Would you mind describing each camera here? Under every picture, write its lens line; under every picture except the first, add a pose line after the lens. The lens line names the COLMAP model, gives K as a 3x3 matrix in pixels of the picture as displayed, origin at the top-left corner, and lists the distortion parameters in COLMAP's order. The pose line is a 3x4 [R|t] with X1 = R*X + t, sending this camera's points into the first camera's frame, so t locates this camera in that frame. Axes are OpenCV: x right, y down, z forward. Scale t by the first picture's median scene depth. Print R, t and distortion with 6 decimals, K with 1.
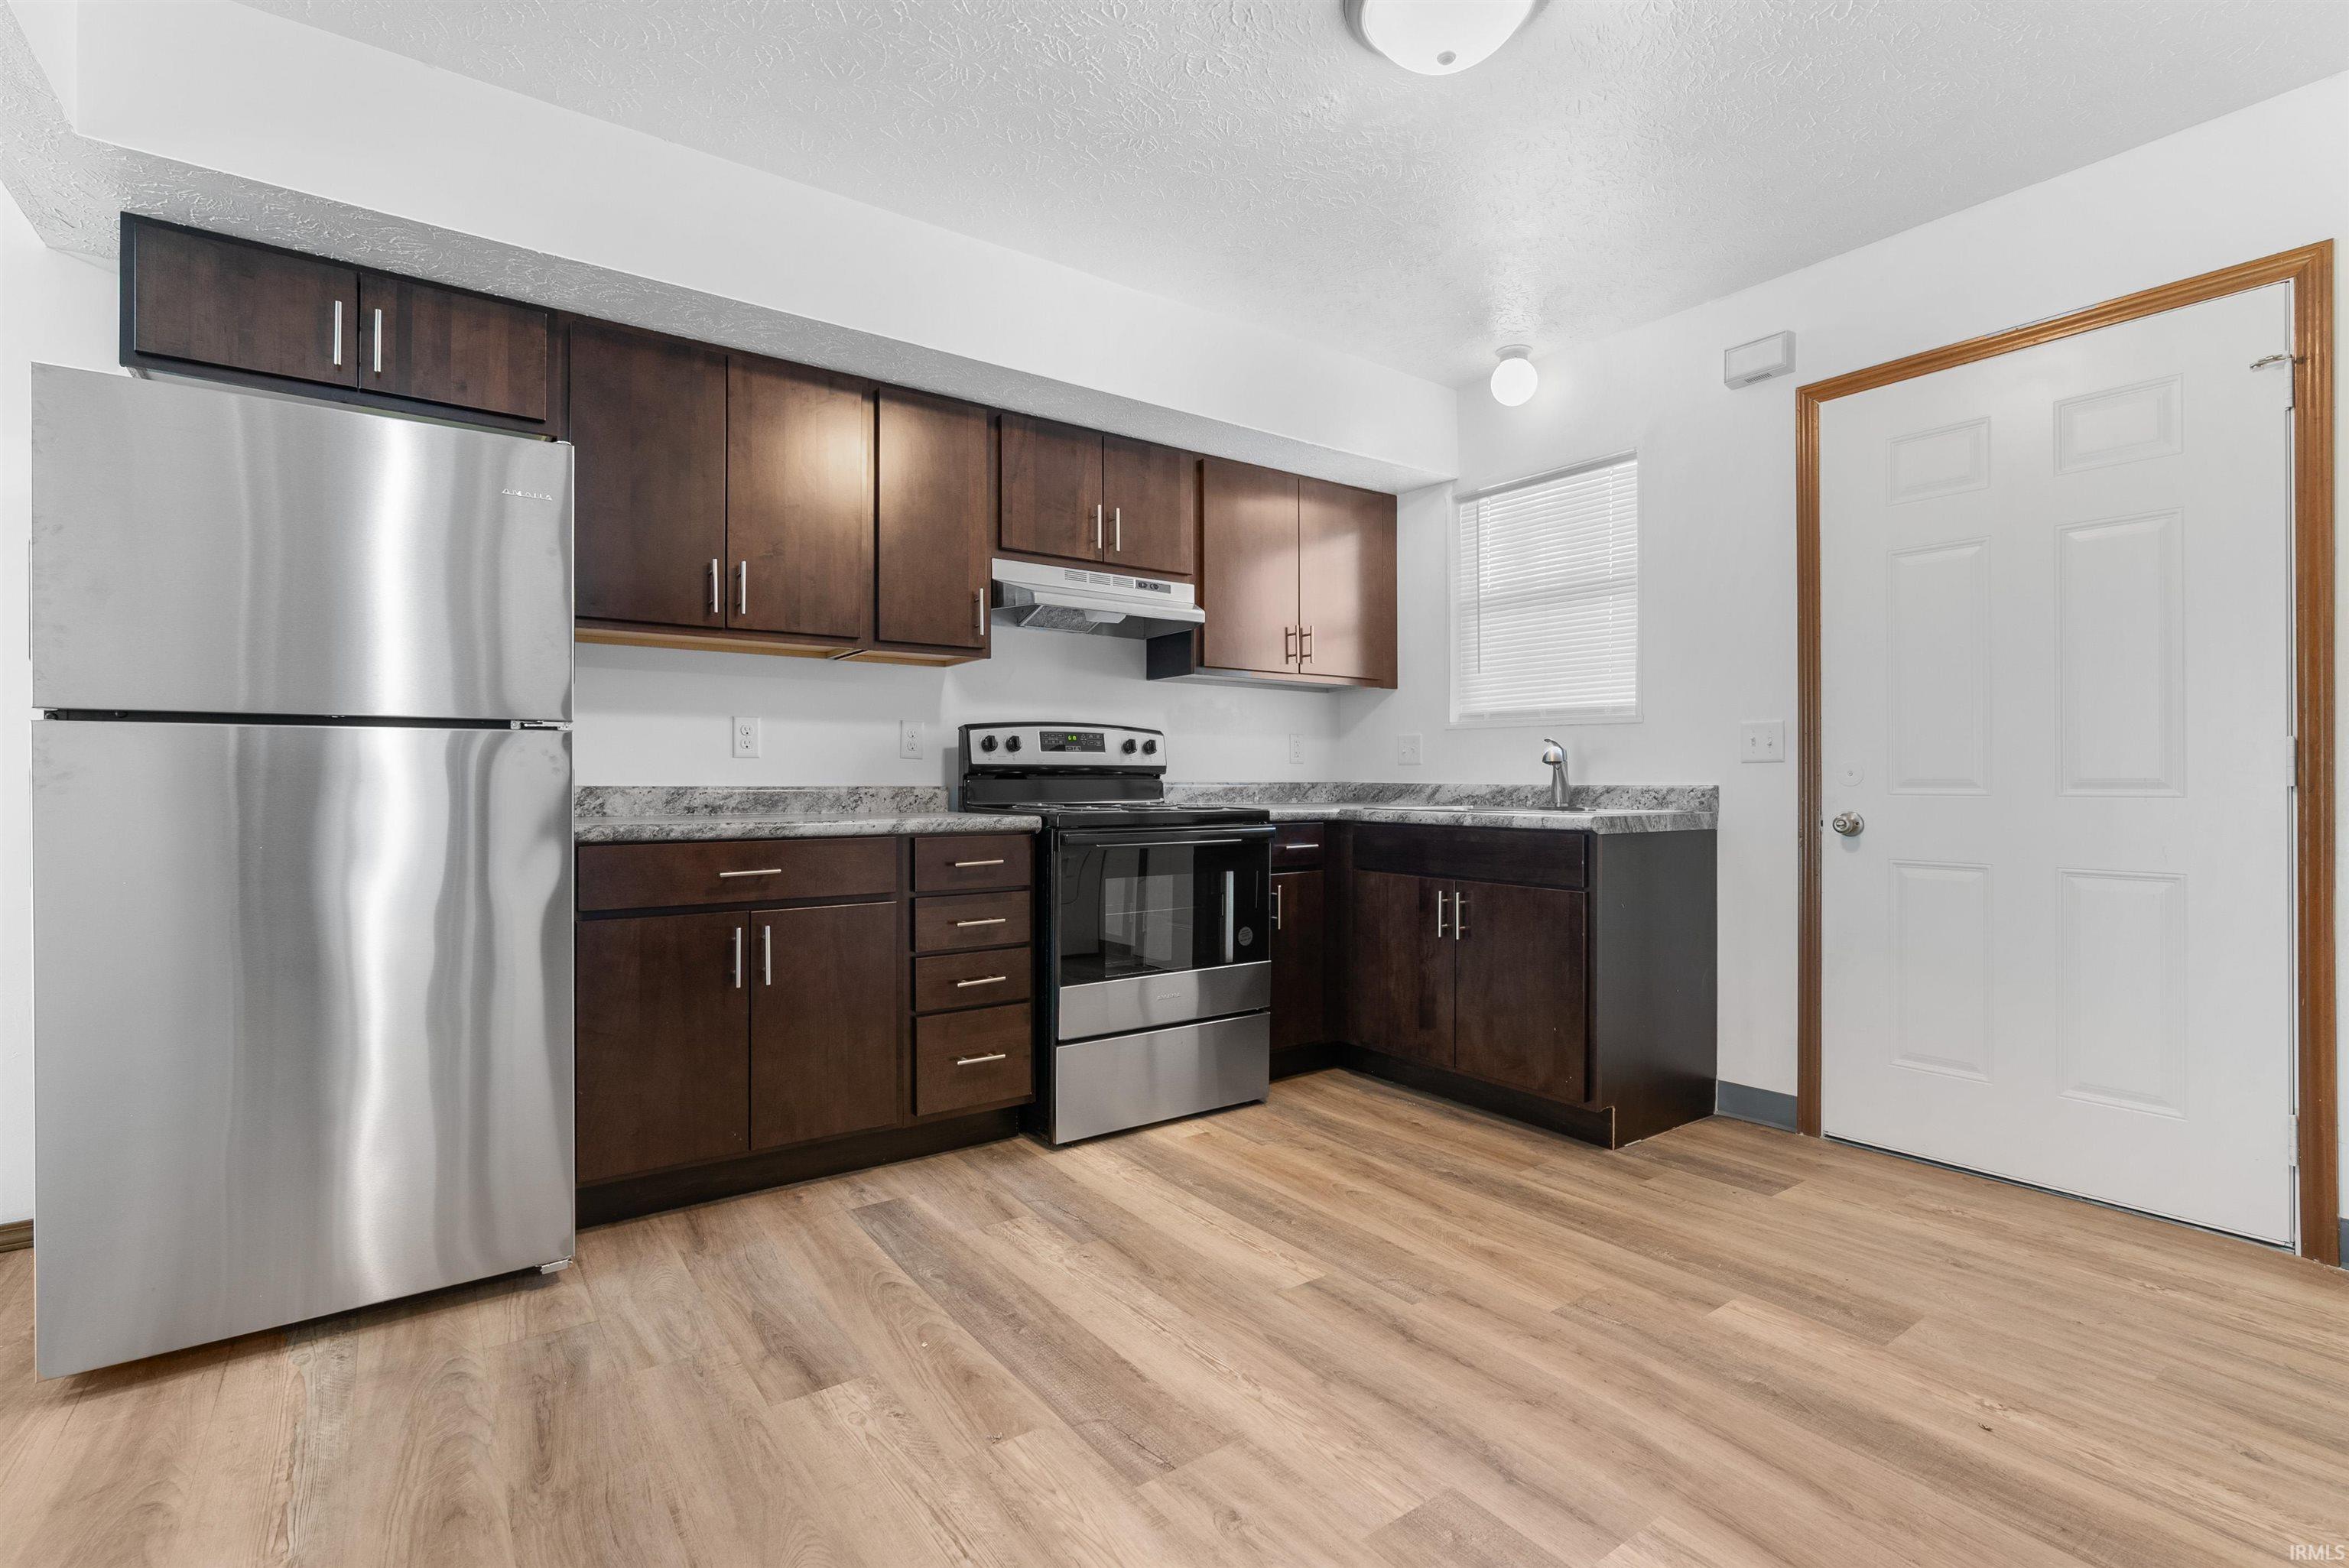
lens RADIAL K [[1075.1, 0, 1174.5], [0, 1075.1, 784.0], [0, 0, 1]] dist [-0.015252, 0.005660]
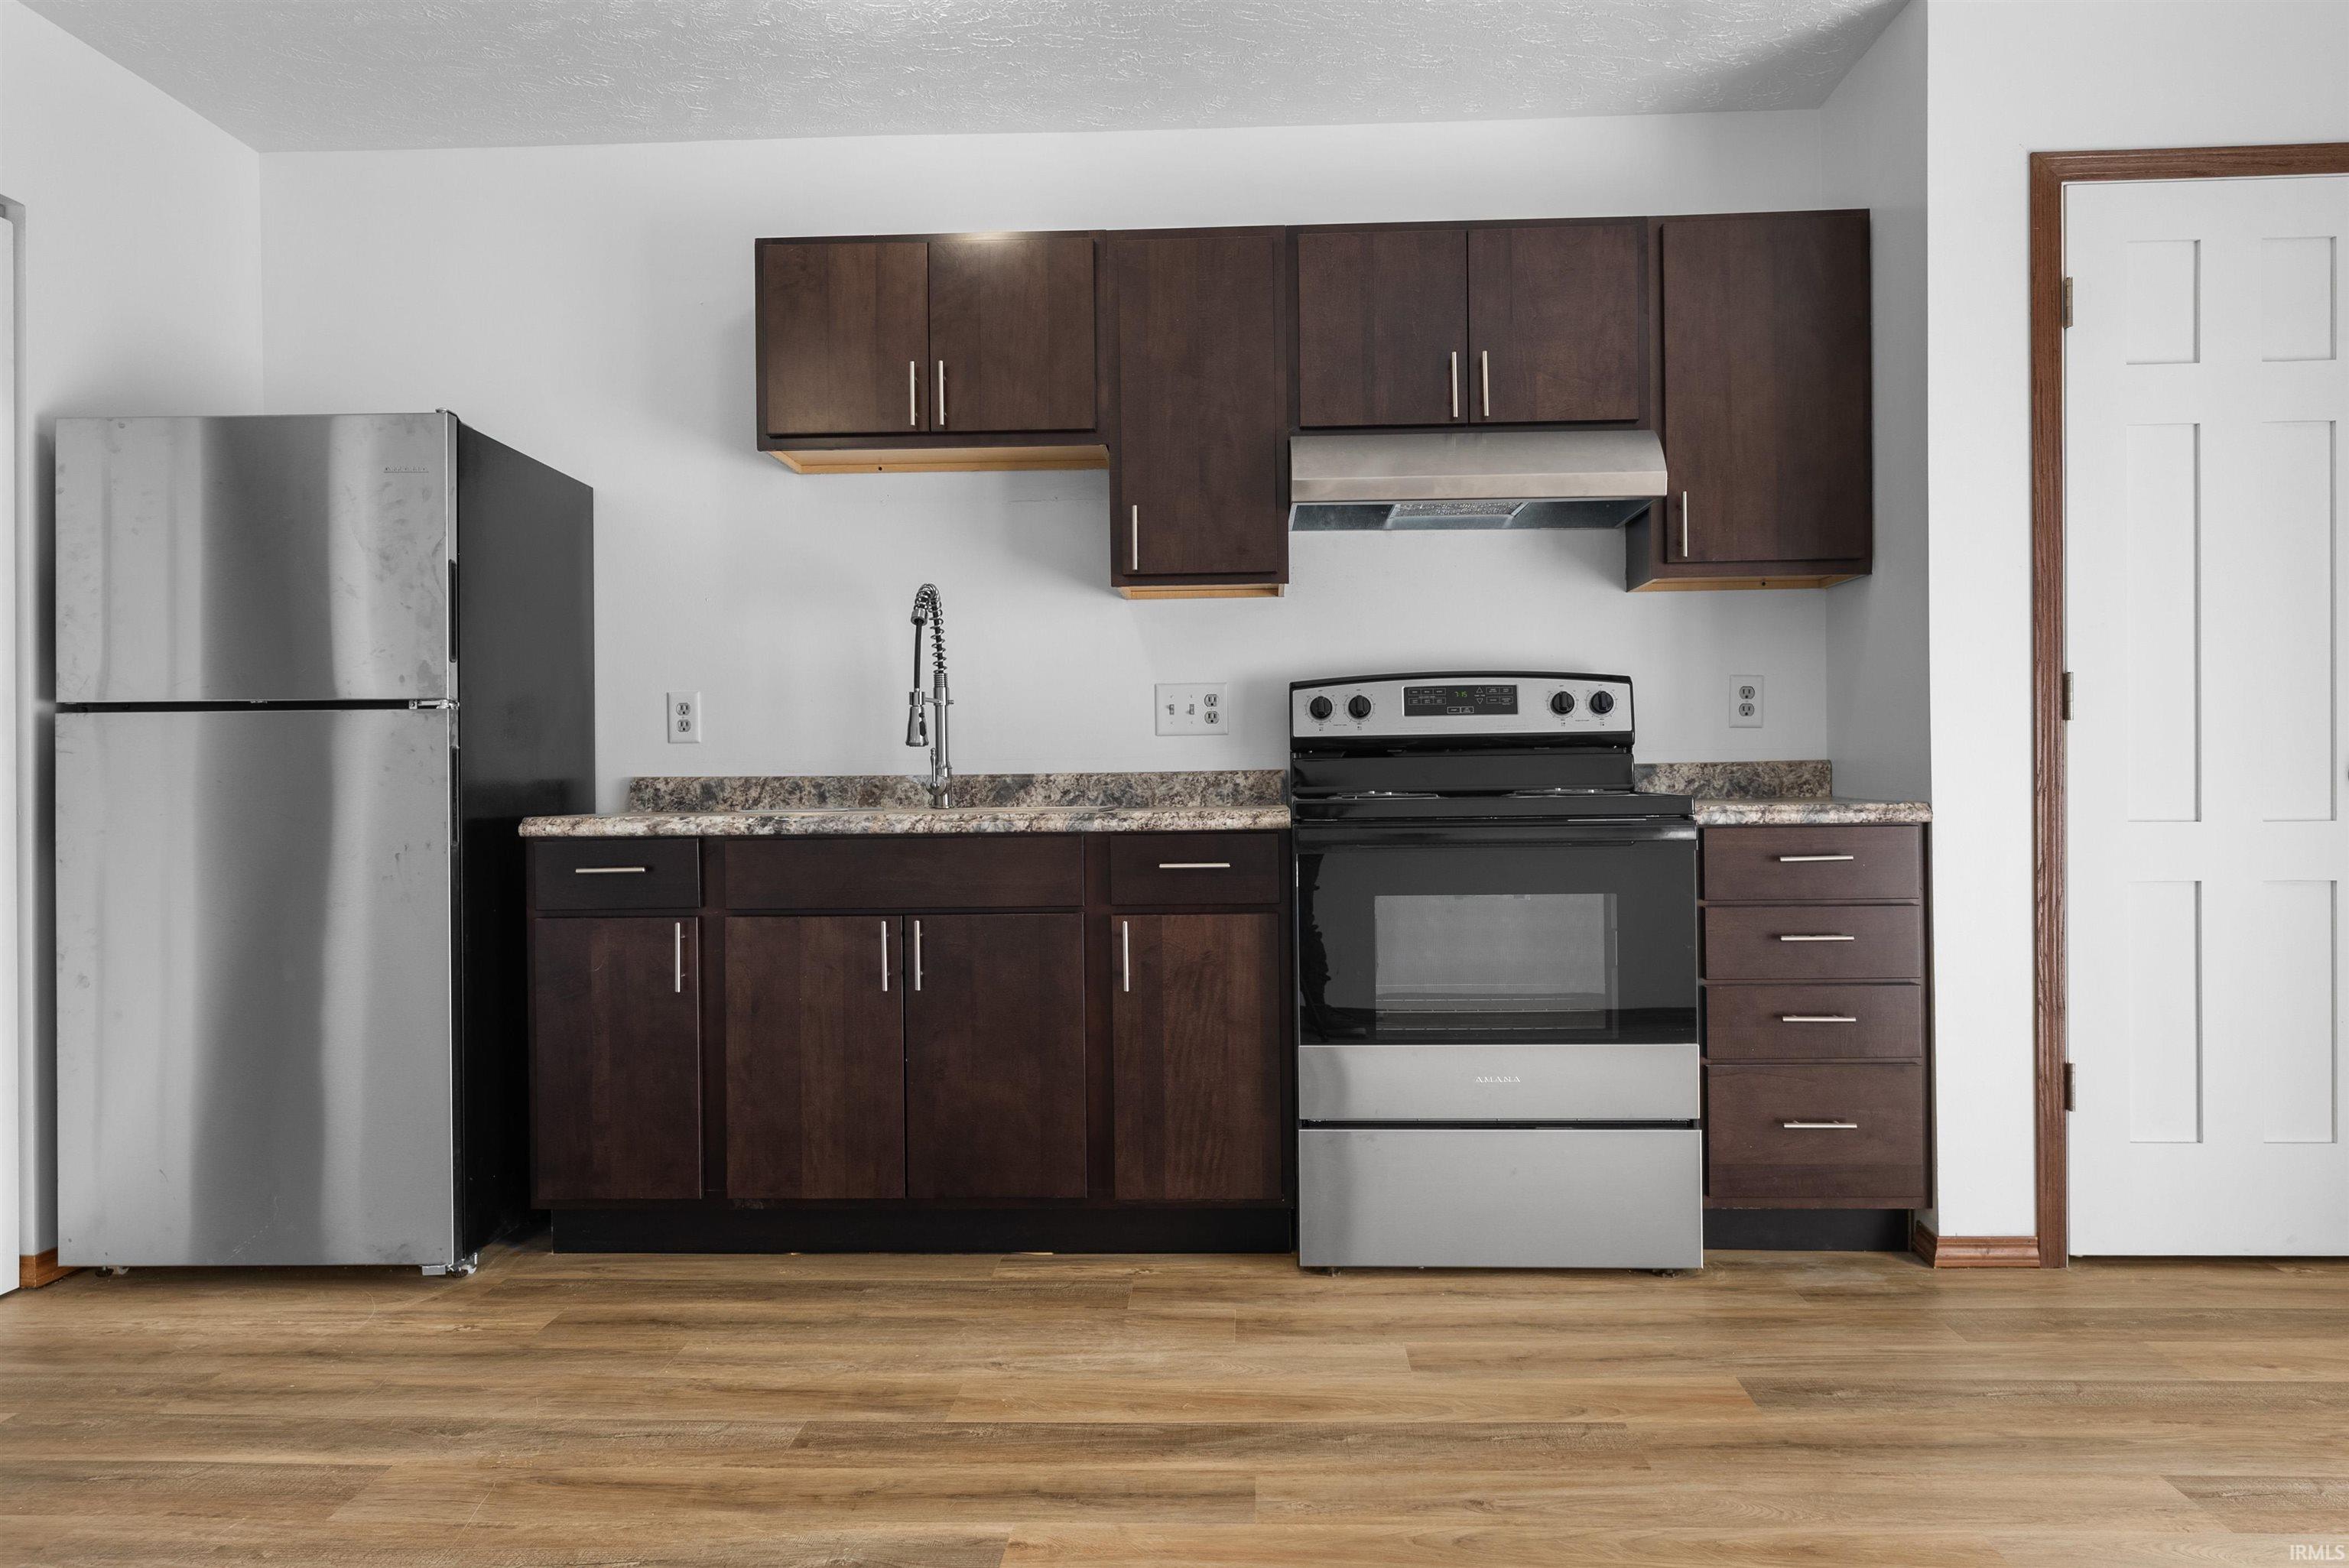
lens RADIAL K [[1757.1, 0, 1169.1], [0, 1757.1, 791.8], [0, 0, 1]] dist [0.004197, 0.000166]
pose [[0.779812, -0.003664, -0.626003, 0.586526], [0.009207, 0.999942, 0.005617, 0.013124], [0.625946, -0.010143, 0.779800, 0.039052]]
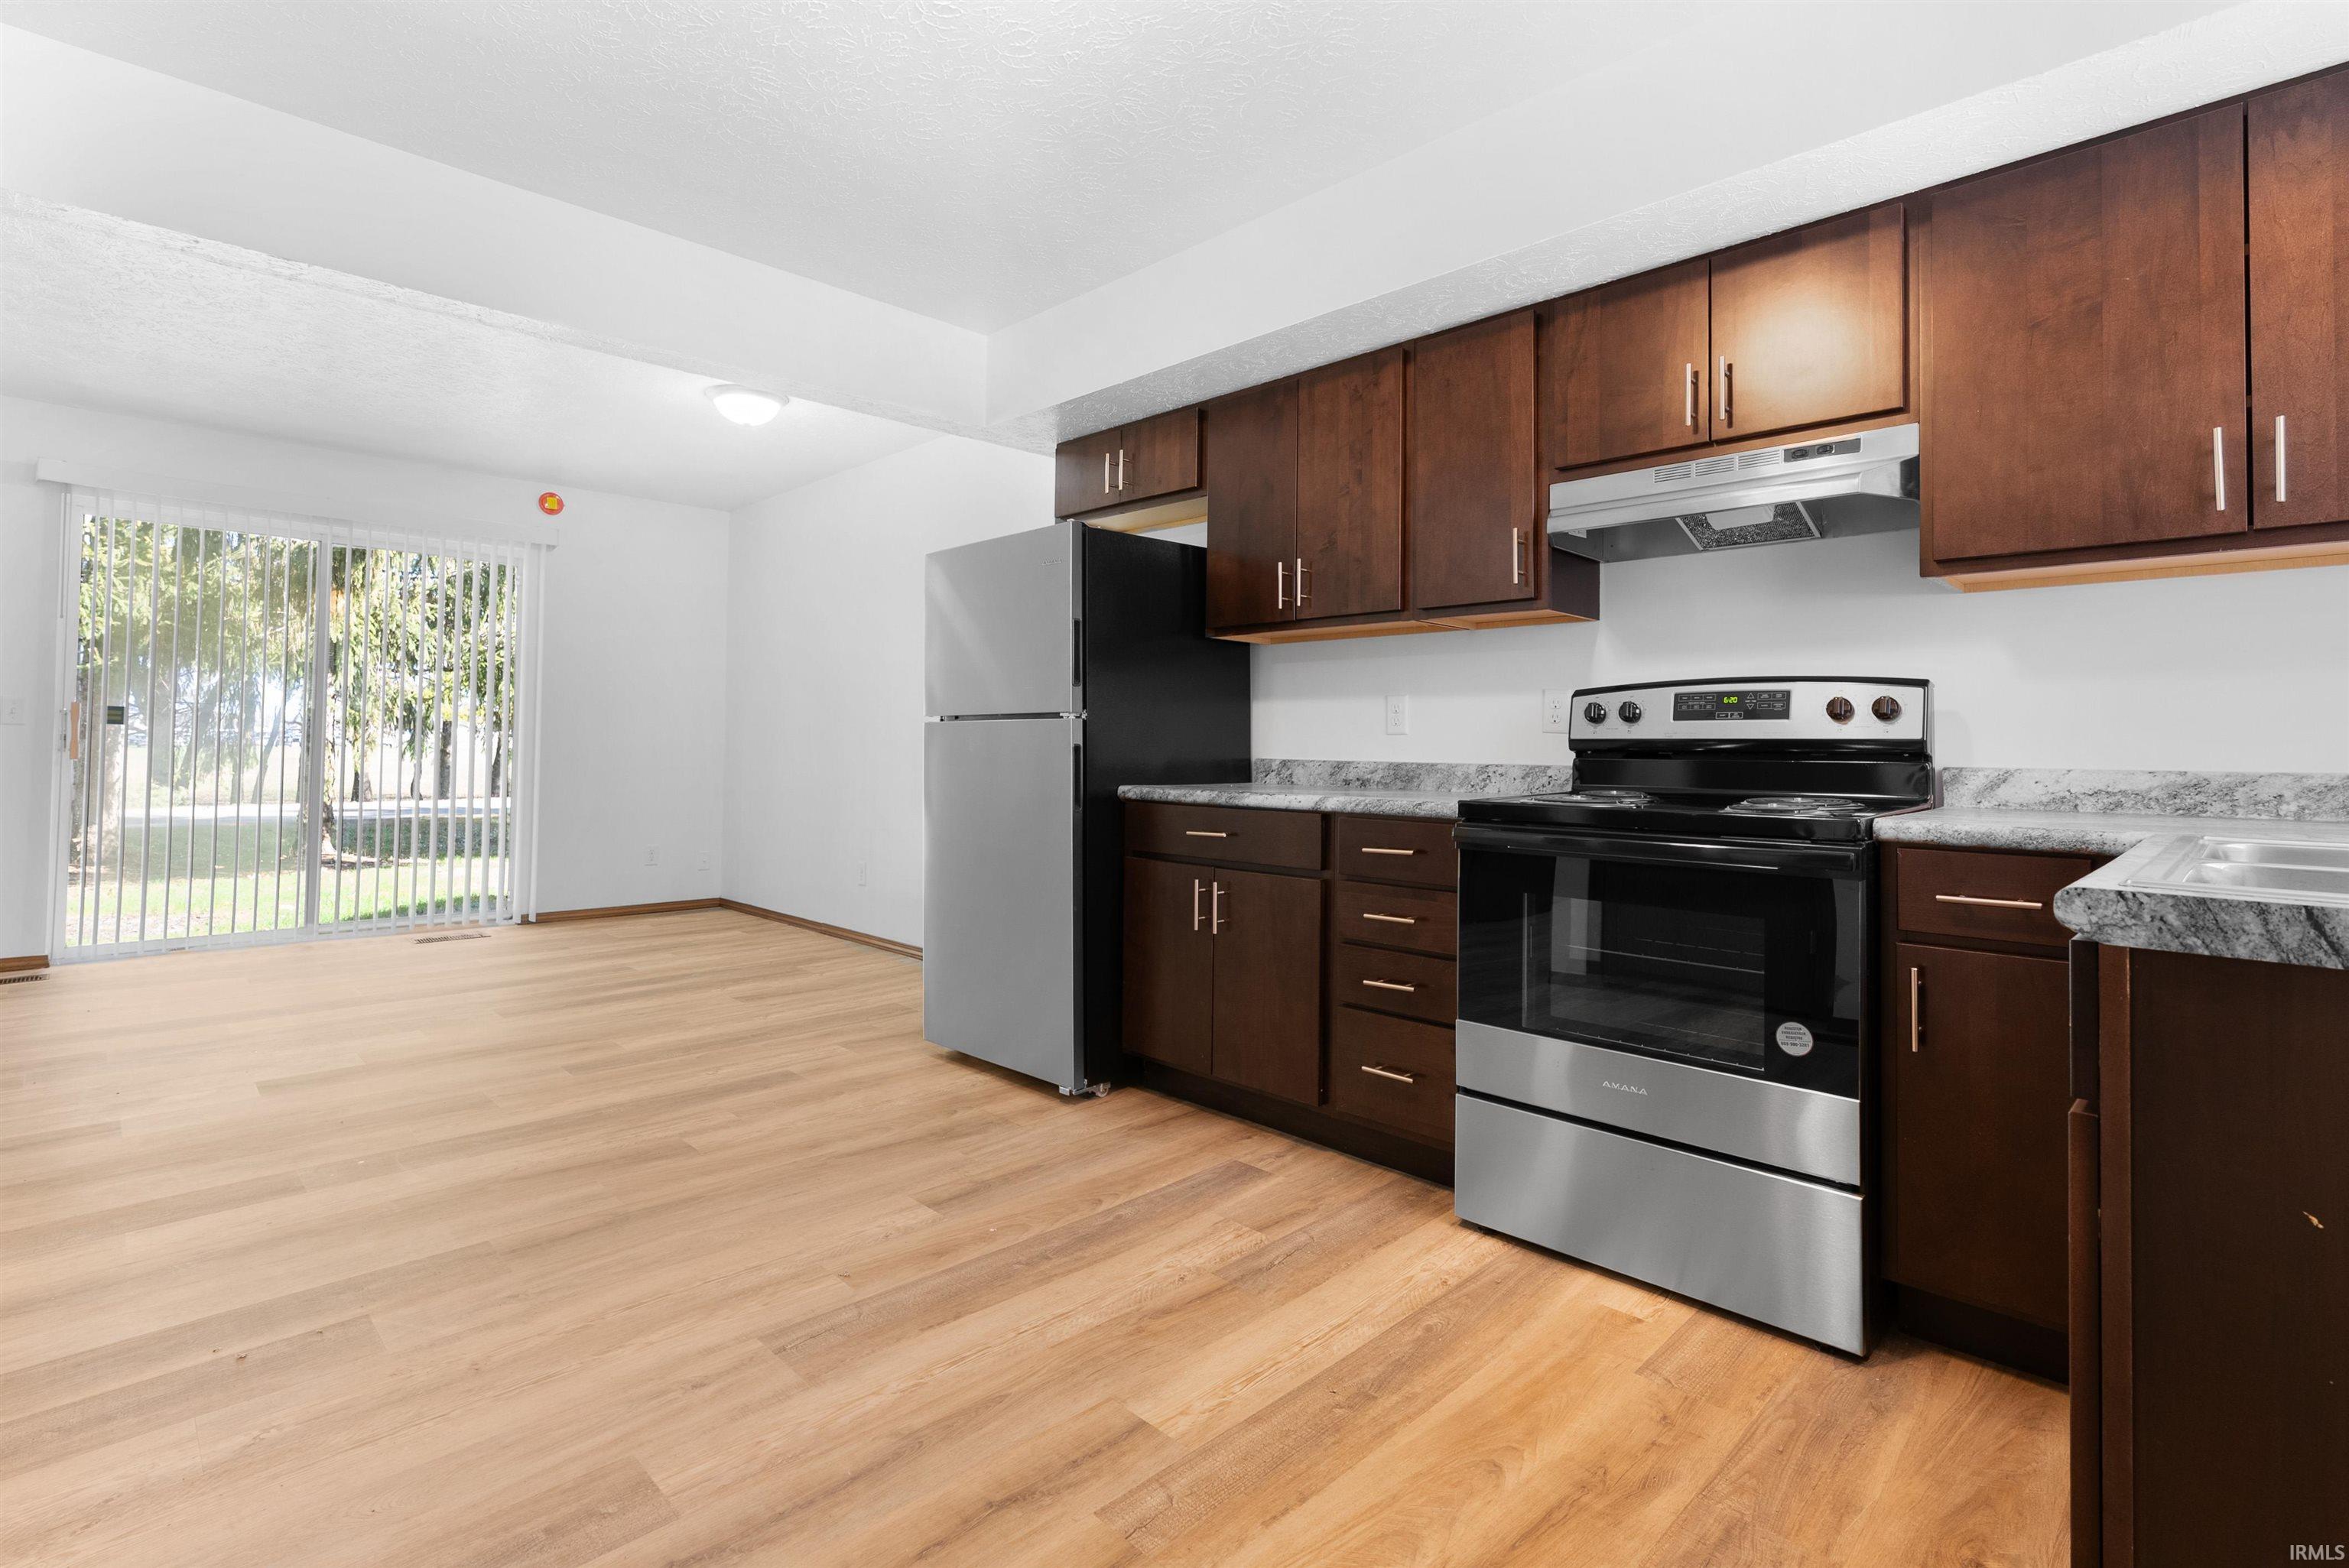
lens RADIAL K [[1082.2, 0, 1151.3], [0, 1082.2, 716.6], [0, 0, 1]] dist [-0.016917, 0.006816]
pose [[0.156752, -0.027083, -0.987267, 0.692046], [-0.013365, 0.999474, -0.029540, -0.008932], [0.987548, 0.017825, 0.156308, 0.681879]]
